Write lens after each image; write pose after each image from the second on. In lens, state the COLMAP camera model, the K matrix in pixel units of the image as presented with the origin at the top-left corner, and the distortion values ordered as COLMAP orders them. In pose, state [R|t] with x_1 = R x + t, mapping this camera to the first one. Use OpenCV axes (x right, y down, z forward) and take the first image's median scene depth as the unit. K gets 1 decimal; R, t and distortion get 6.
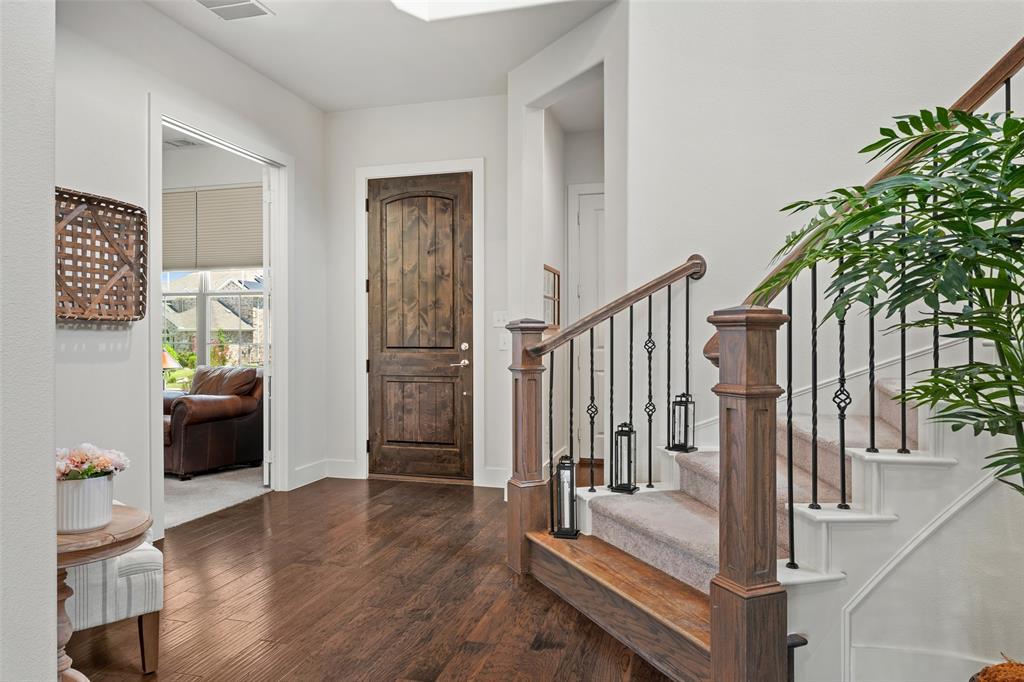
lens RADIAL K [[680.0, 0, 511.5], [0, 680.0, 345.1], [0, 0, 1]] dist [-0.003864, -0.000171]
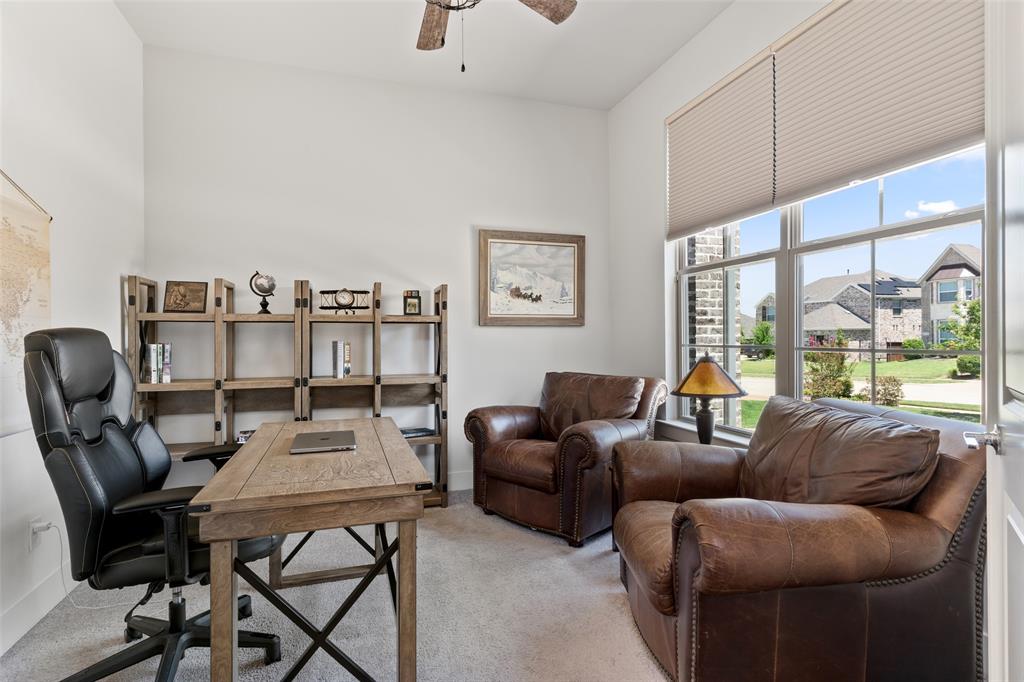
lens RADIAL K [[502.5, 0, 511.0], [0, 502.5, 345.1], [0, 0, 1]] dist [-0.005001, -0.000545]
pose [[0.551516, 0.004158, -0.834154, -0.257387], [0.000617, 0.999985, 0.005393, -0.005920], [0.834164, -0.003489, 0.551505, 0.622761]]
